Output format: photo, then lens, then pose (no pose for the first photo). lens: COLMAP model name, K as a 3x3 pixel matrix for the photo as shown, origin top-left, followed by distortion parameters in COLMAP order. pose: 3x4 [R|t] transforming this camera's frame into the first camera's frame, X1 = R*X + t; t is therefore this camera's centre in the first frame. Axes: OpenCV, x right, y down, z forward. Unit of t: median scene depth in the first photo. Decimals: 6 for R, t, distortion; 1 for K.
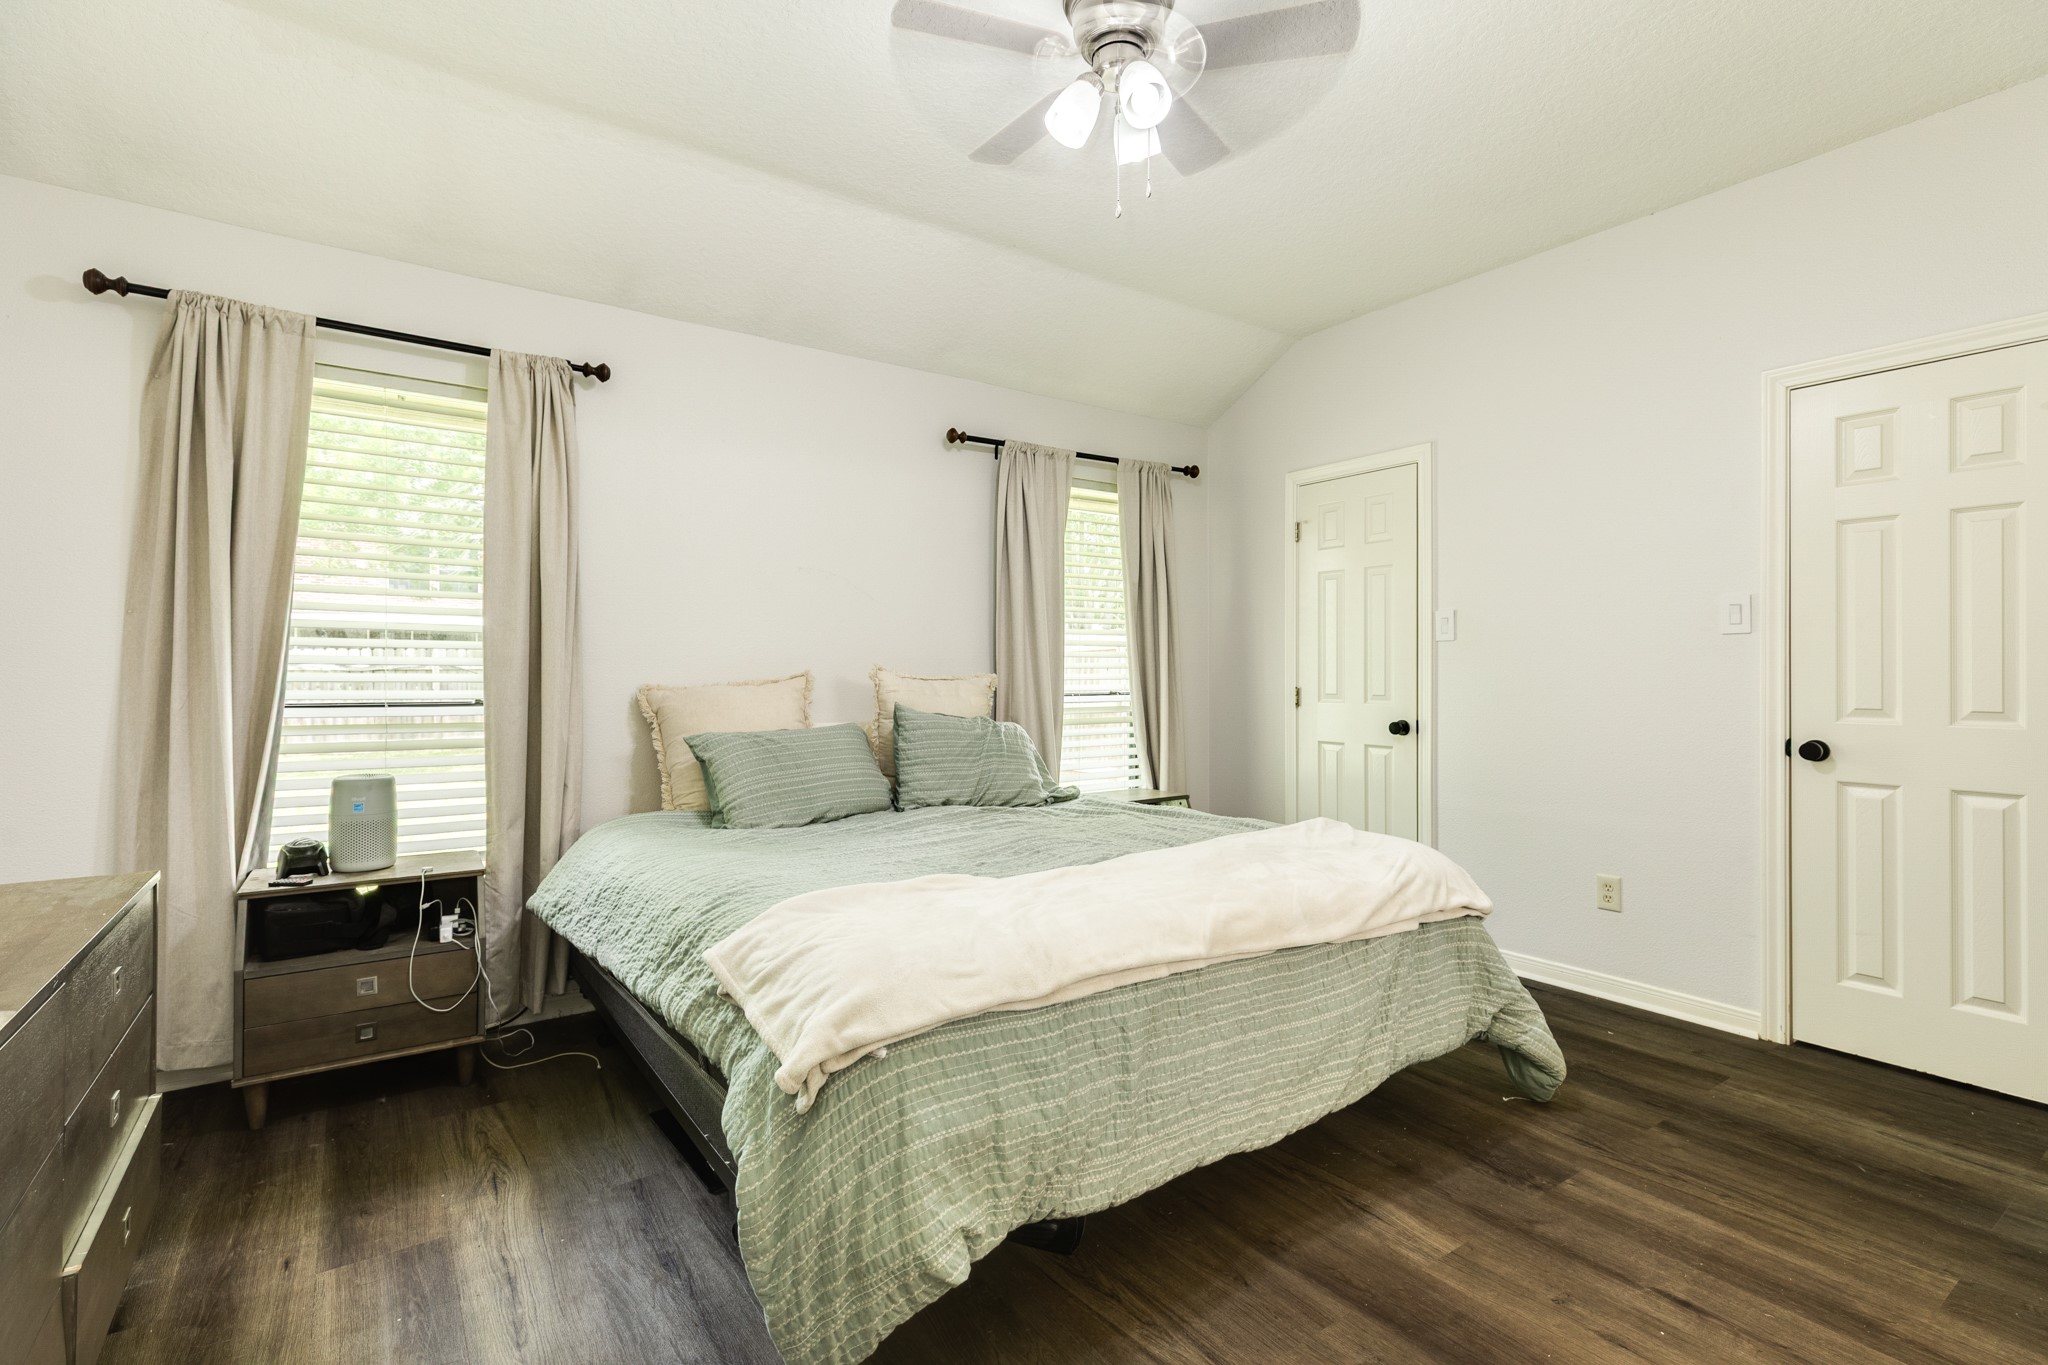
lens RADIAL K [[912.6, 0, 1021.5], [0, 912.6, 688.4], [0, 0, 1]] dist [0.002909, 0.000790]
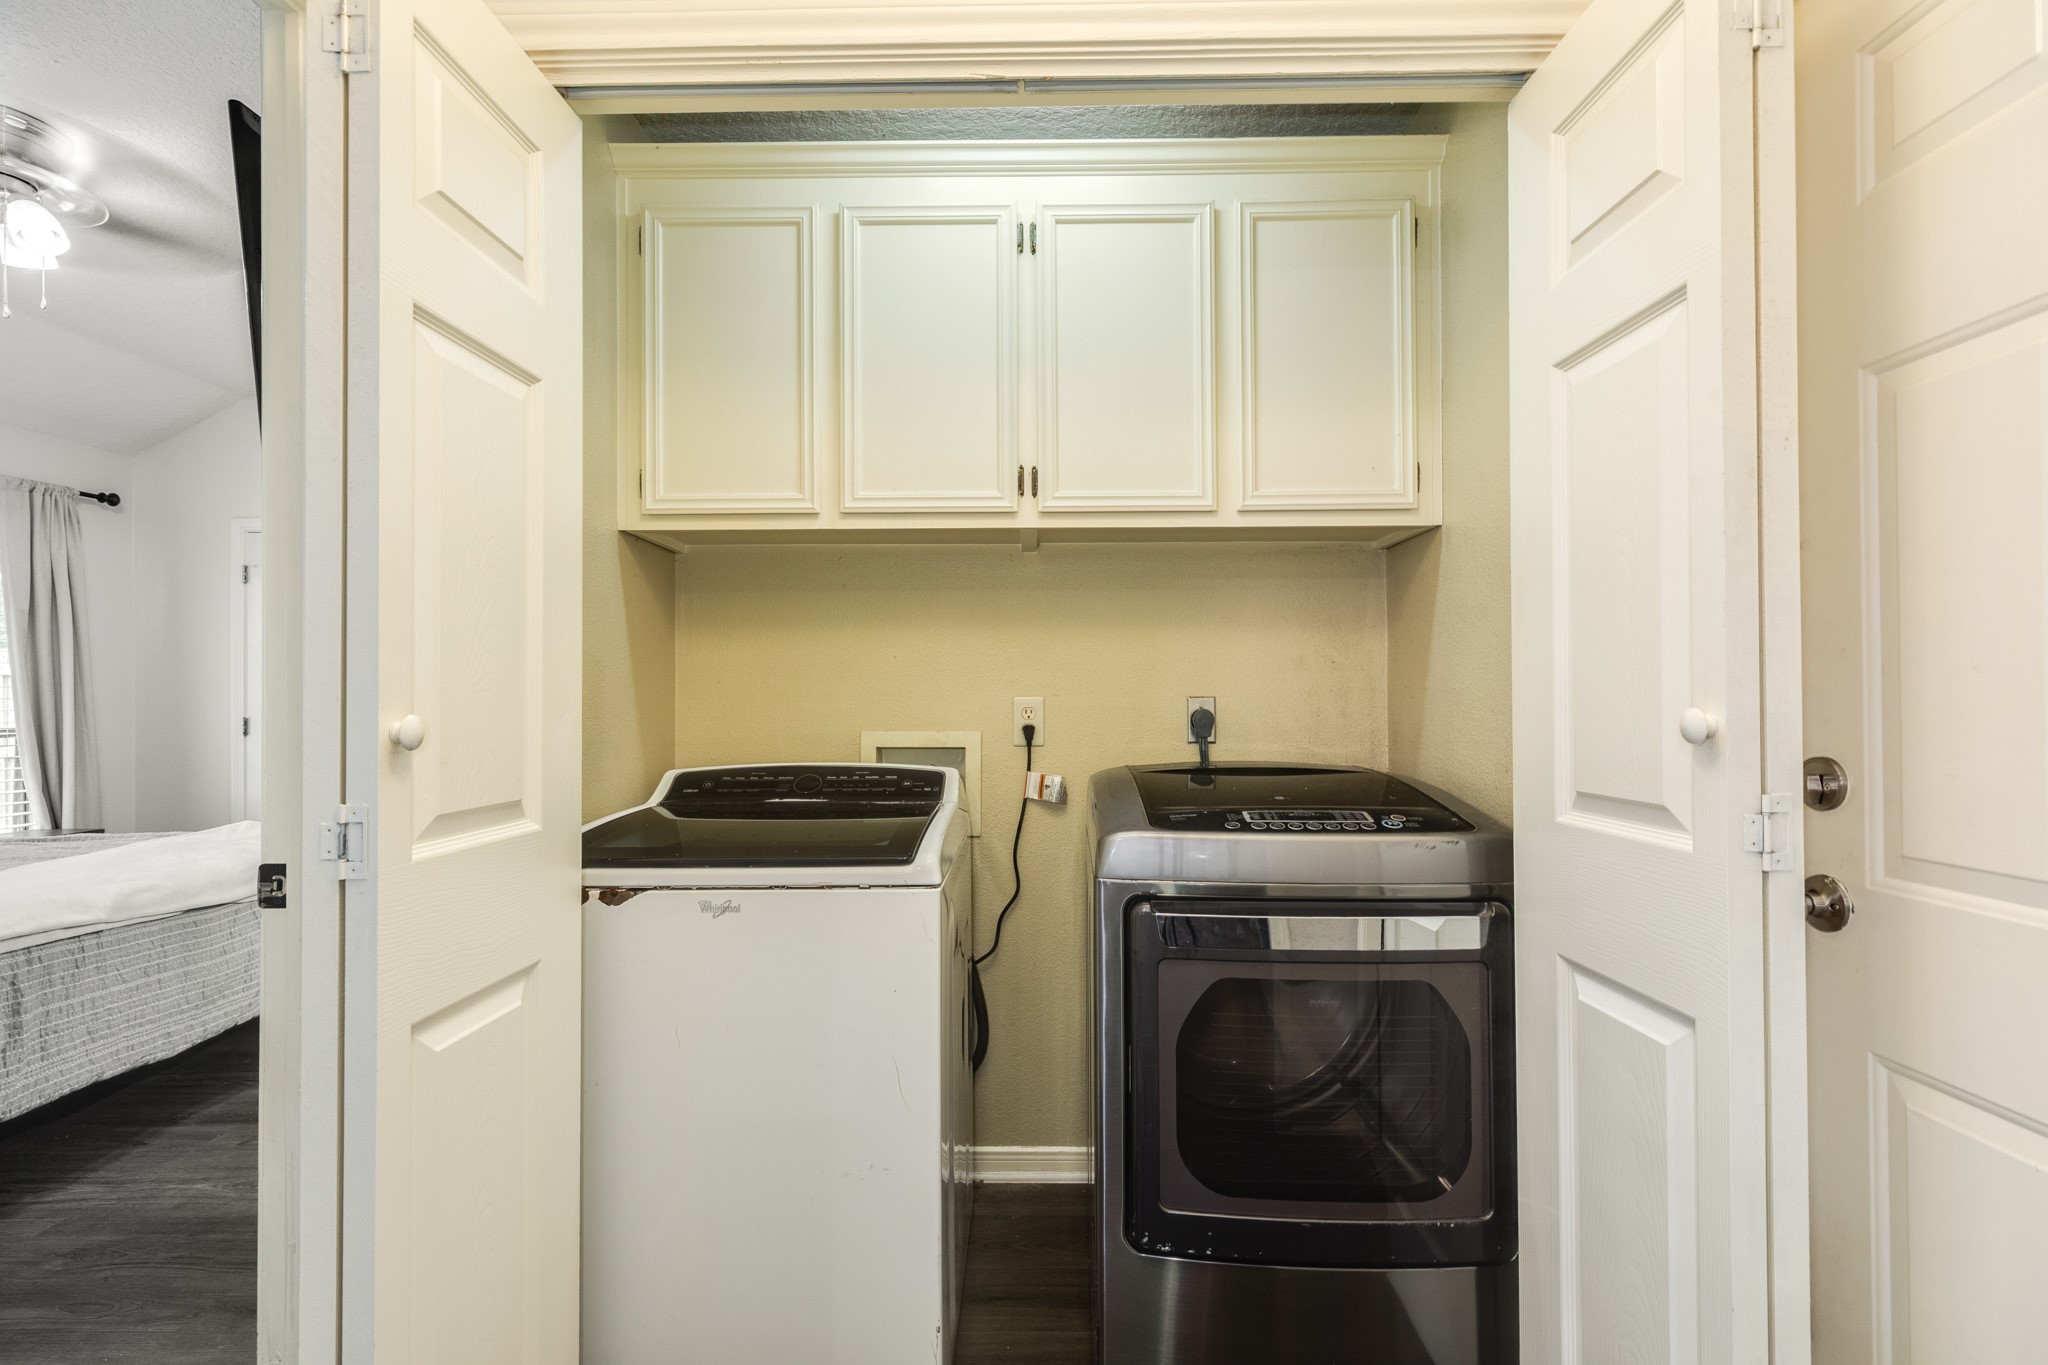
lens RADIAL K [[912.6, 0, 1021.5], [0, 912.6, 688.4], [0, 0, 1]] dist [0.002909, 0.000790]
pose [[0.577830, 0.004547, 0.816145, -0.110463], [0.021411, 0.999556, -0.020727, 0.013743], [-0.815877, 0.029451, 0.577476, -0.811234]]
